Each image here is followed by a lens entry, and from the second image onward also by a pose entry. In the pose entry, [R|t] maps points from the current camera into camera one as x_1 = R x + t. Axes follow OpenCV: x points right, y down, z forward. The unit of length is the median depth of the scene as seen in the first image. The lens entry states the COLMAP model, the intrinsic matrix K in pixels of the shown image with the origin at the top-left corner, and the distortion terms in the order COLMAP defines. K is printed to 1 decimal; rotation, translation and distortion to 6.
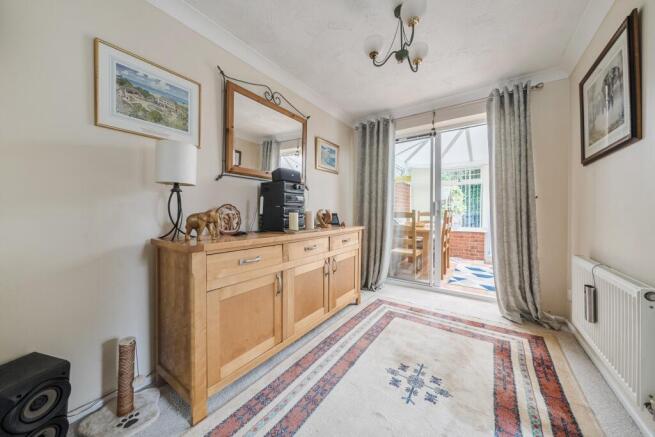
lens RADIAL K [[223.5, 0, 327.5], [0, 223.5, 218.5], [0, 0, 1]] dist [-0.012711, 0.000001]
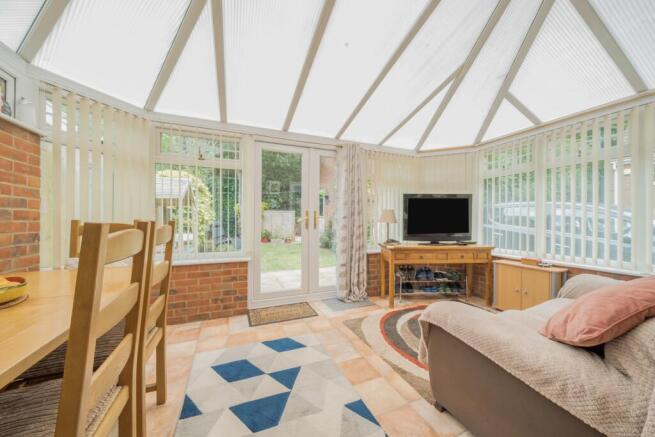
lens RADIAL K [[223.5, 0, 327.5], [0, 223.5, 218.5], [0, 0, 1]] dist [-0.012711, 0.000001]
pose [[0.520408, 0.006028, 0.853896, 0.335717], [0.019260, 0.999638, -0.018795, -0.023997], [-0.853700, 0.026227, 0.520103, 0.532428]]
